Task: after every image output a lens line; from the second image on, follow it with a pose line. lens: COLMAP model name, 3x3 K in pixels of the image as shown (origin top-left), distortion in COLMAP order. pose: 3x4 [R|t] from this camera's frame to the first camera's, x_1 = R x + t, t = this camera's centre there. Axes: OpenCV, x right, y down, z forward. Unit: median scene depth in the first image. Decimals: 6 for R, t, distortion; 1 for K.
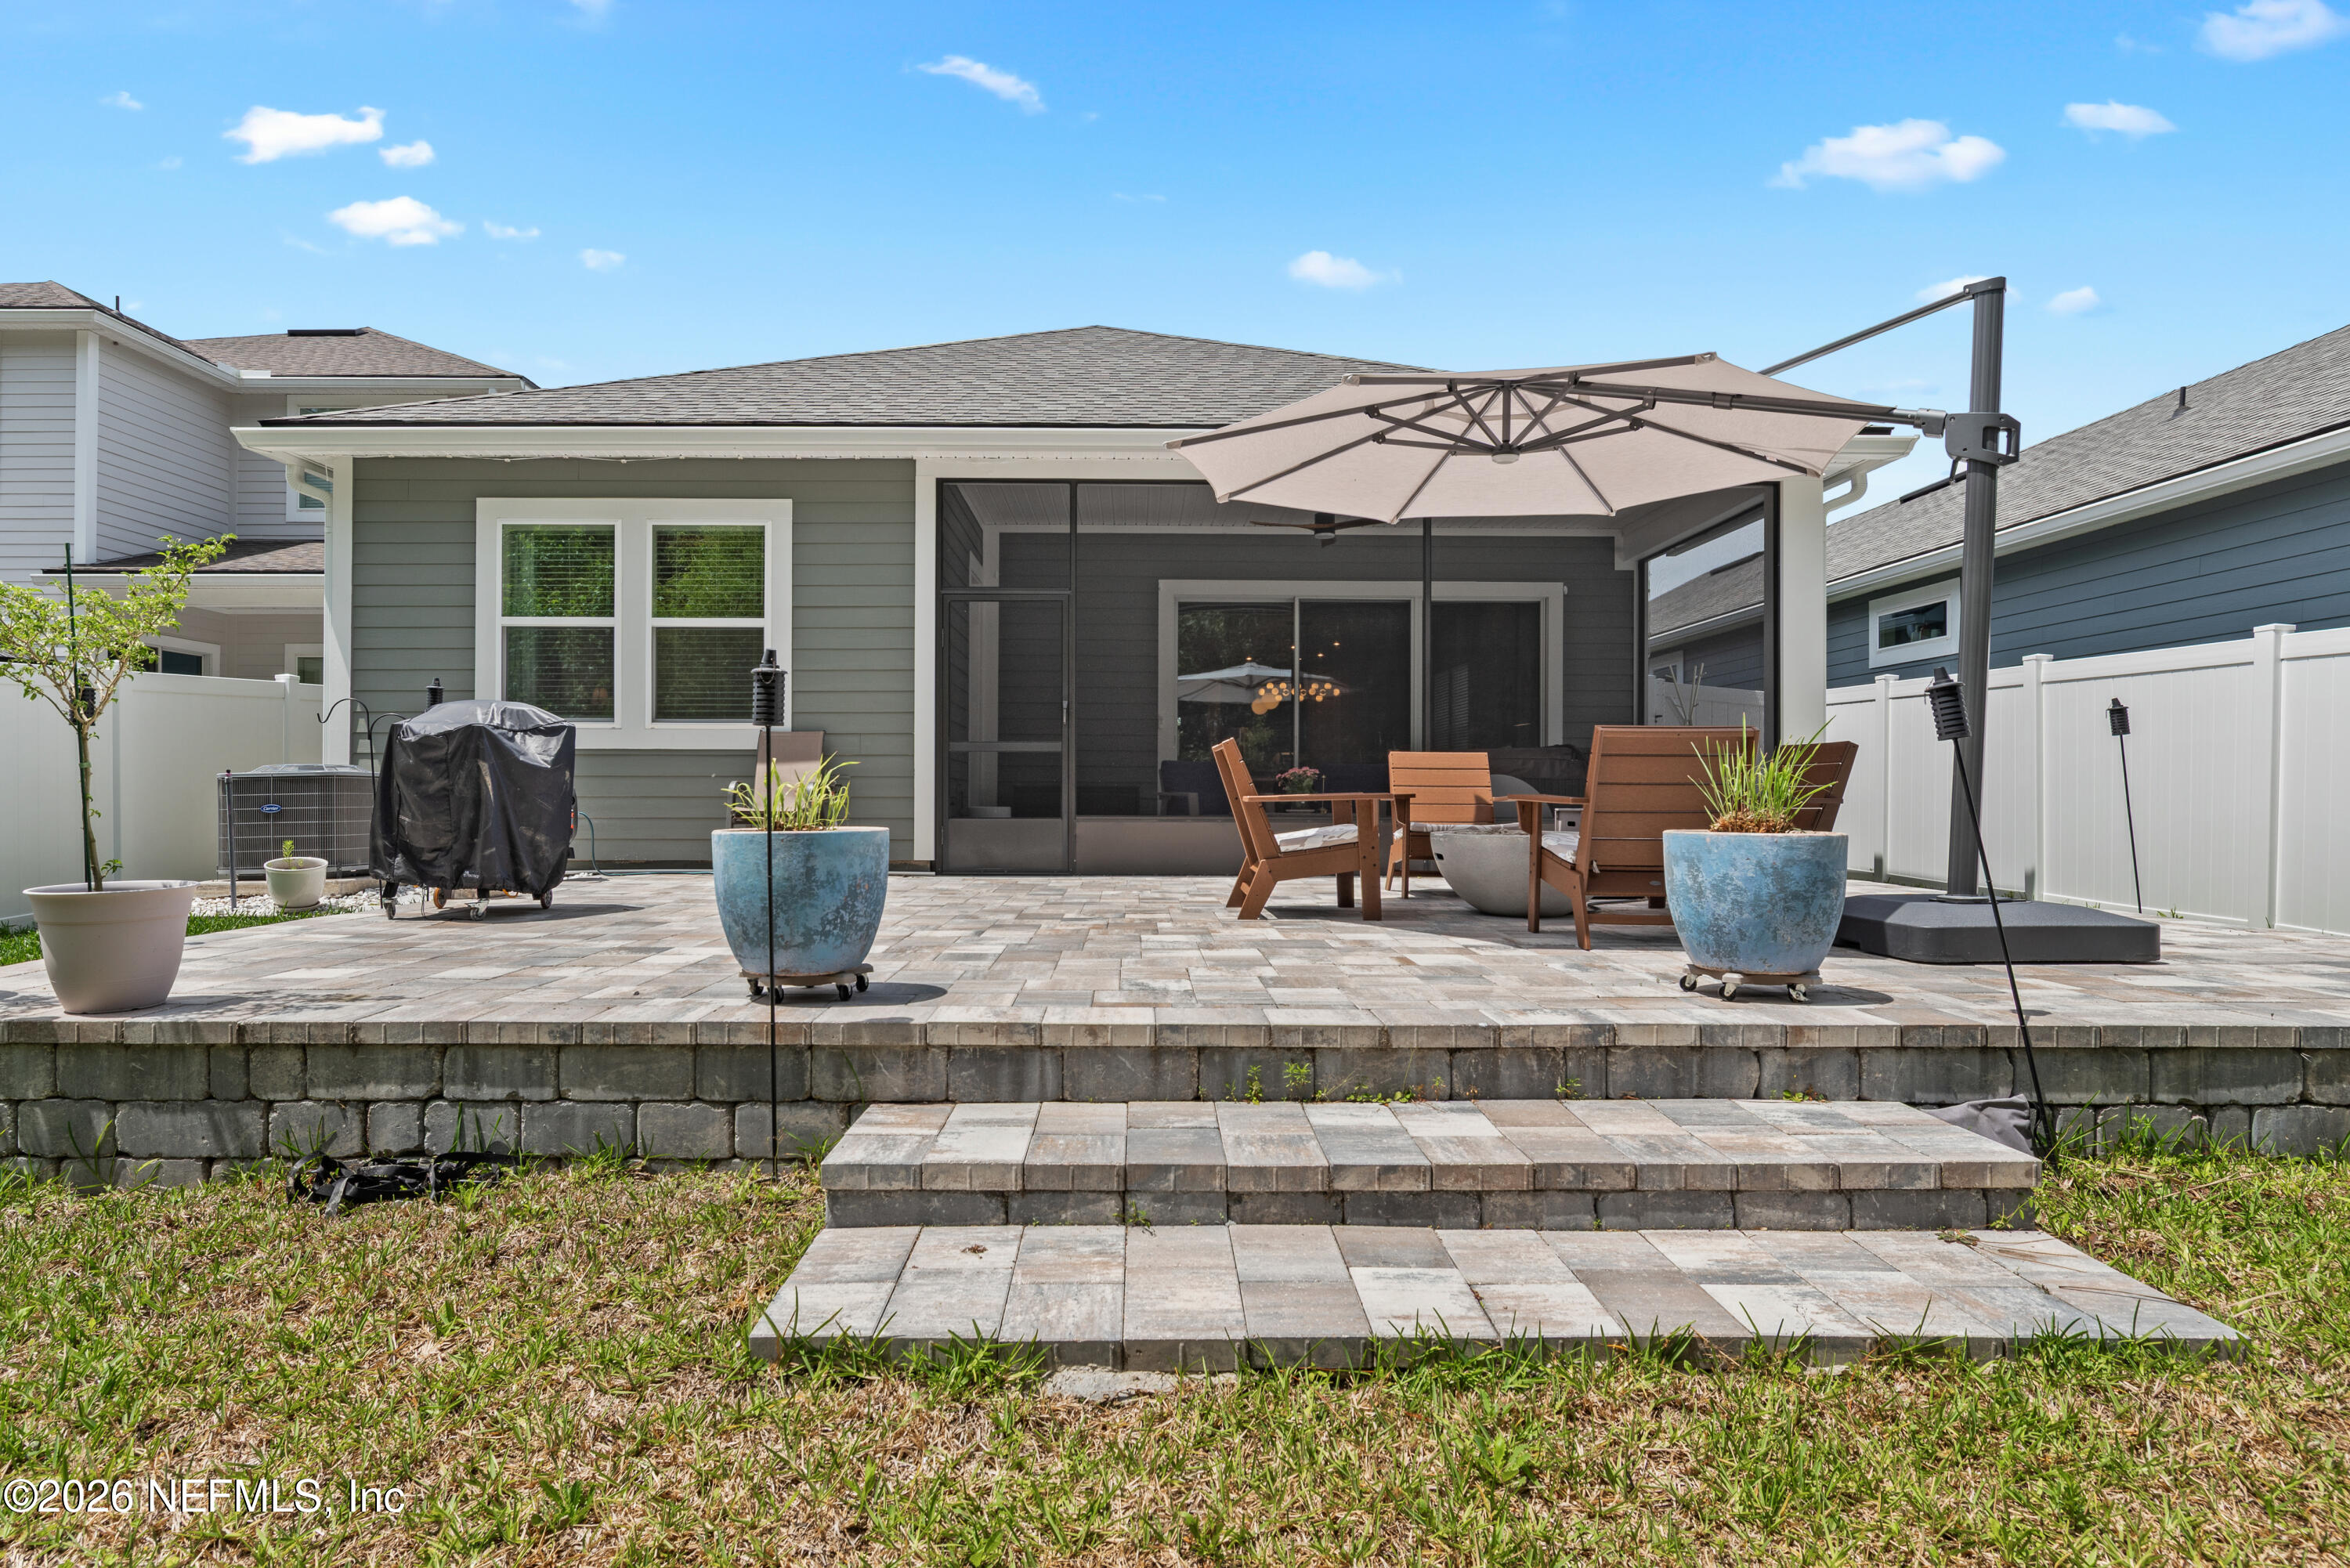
lens RADIAL K [[1236.5, 0, 1164.1], [0, 1236.5, 794.3], [0, 0, 1]] dist [-0.003662, 0.000321]
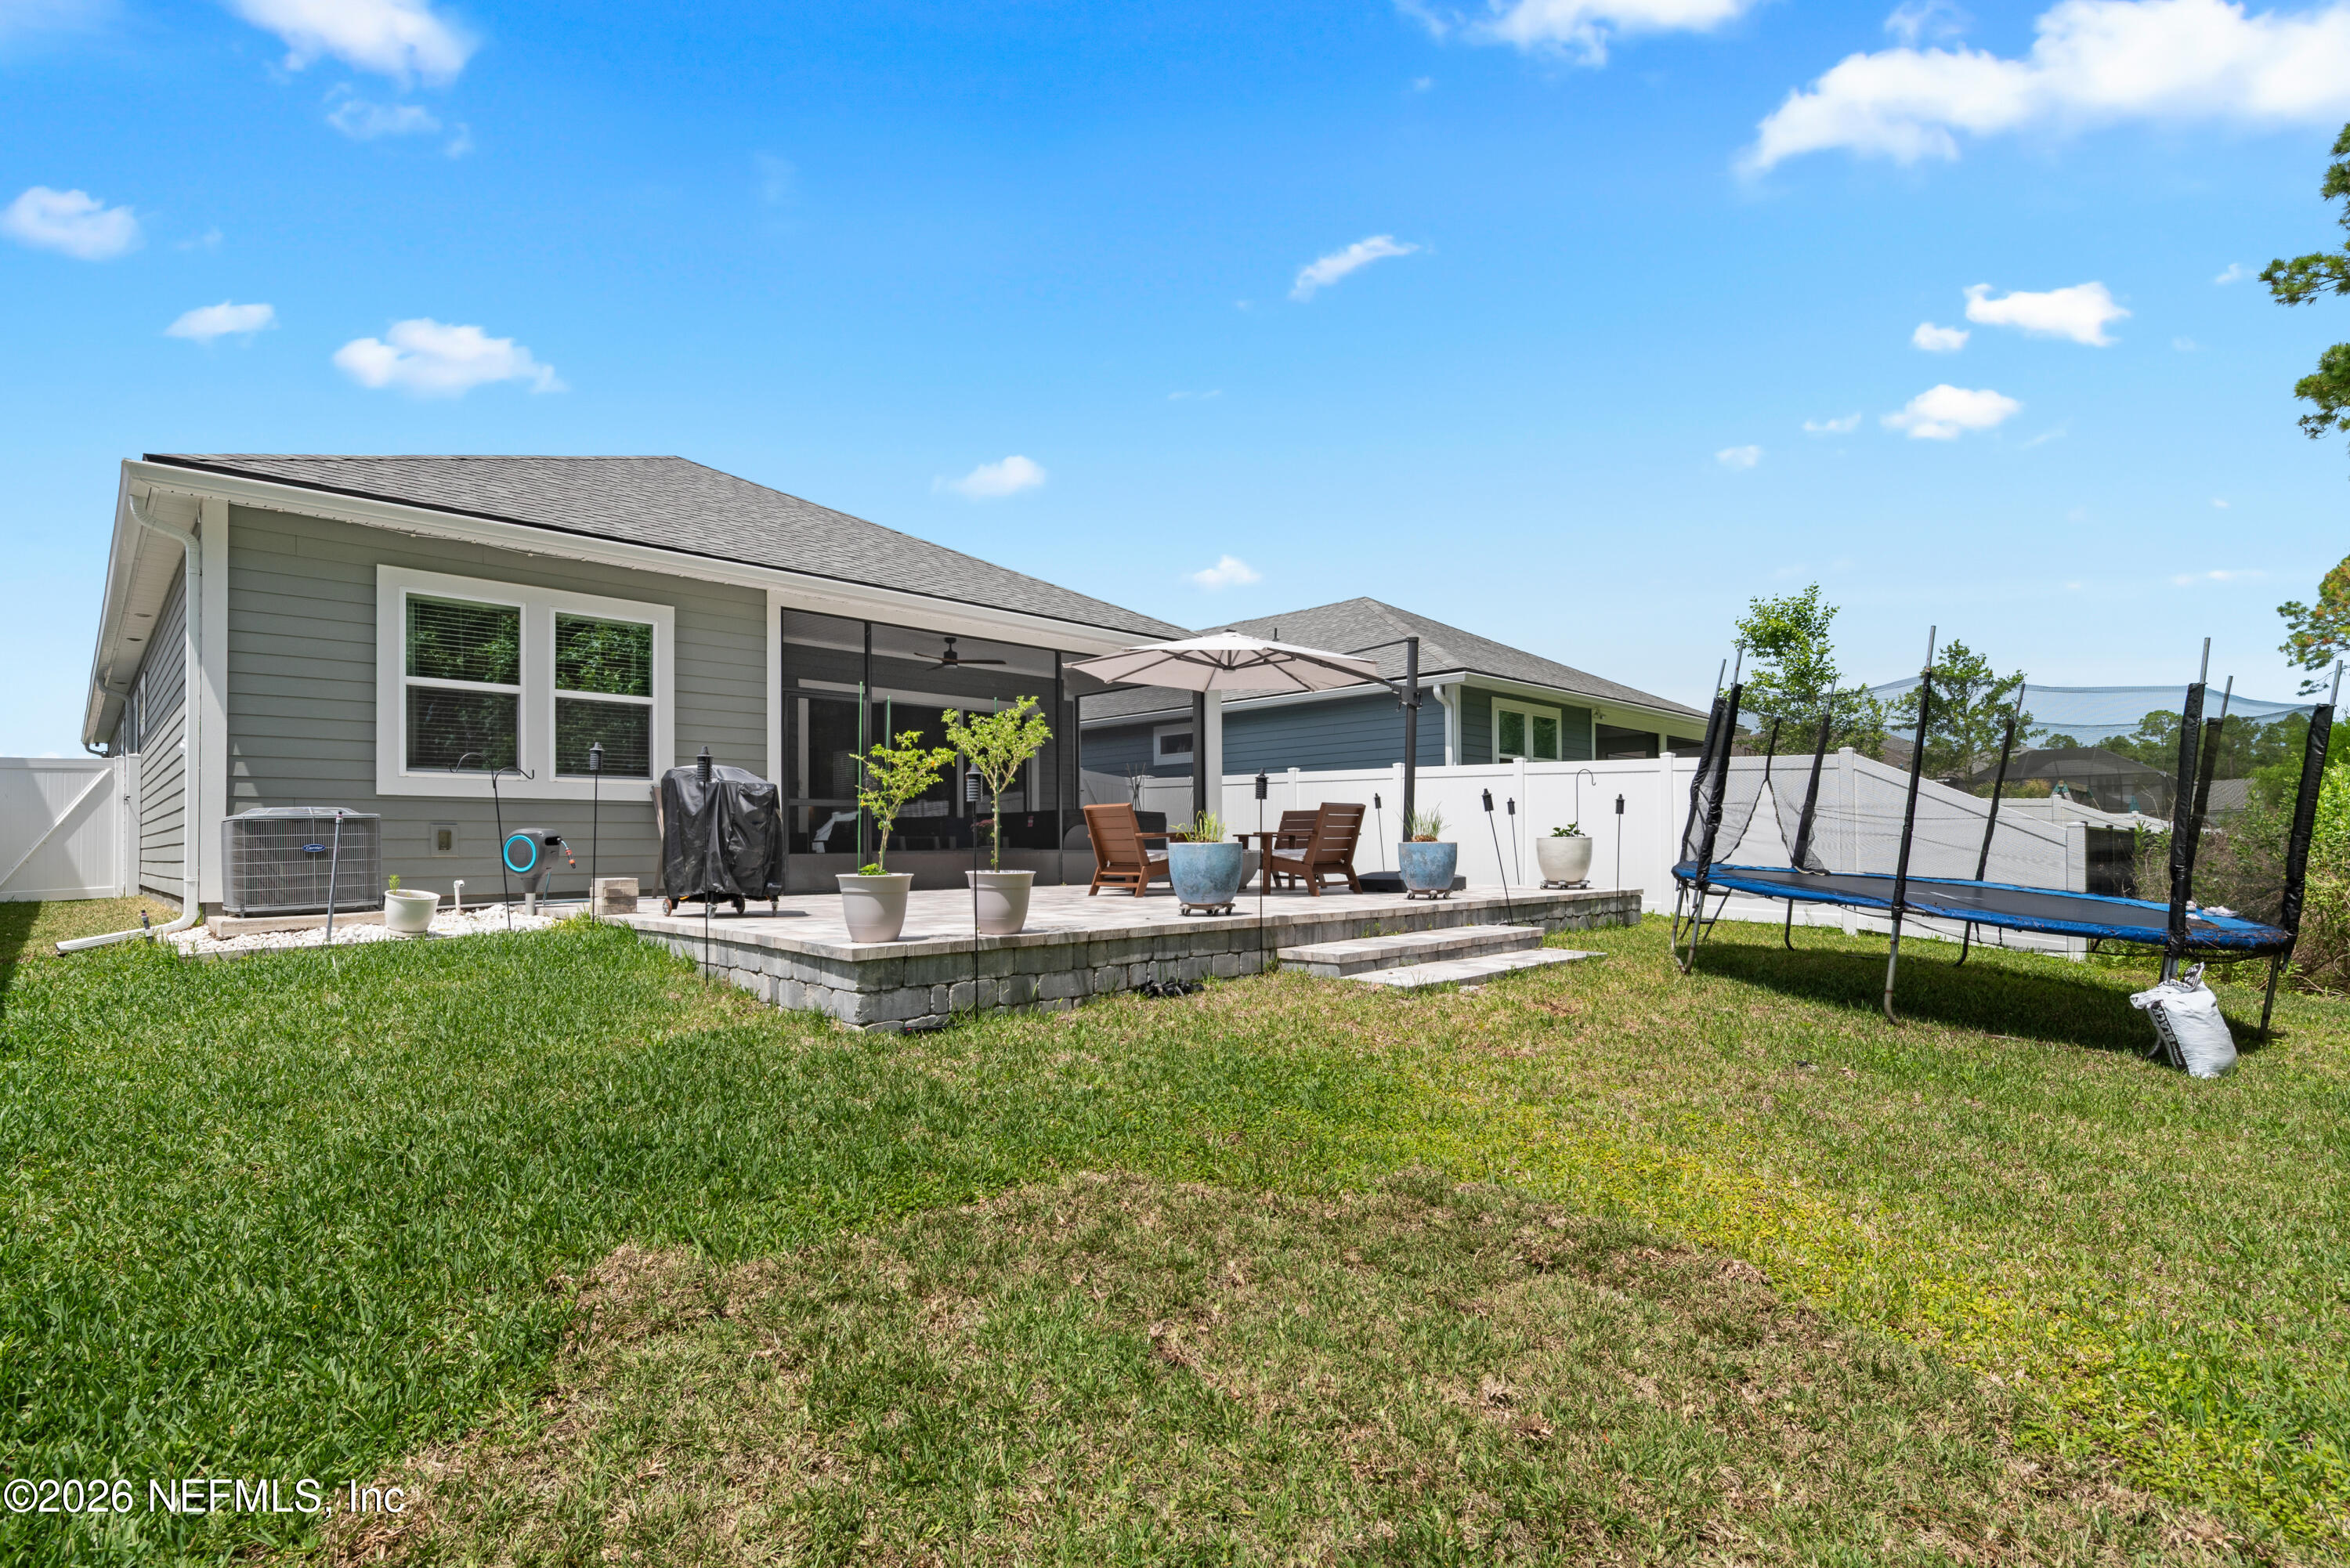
lens RADIAL K [[1103.3, 0, 1170.6], [0, 1103.3, 831.5], [0, 0, 1]] dist [0.002289, 0.000118]
pose [[0.719276, 0.002421, 0.694720, -0.728499], [0.008236, 0.999894, -0.012011, 0.012797], [-0.694675, 0.014361, 0.719180, -0.180287]]
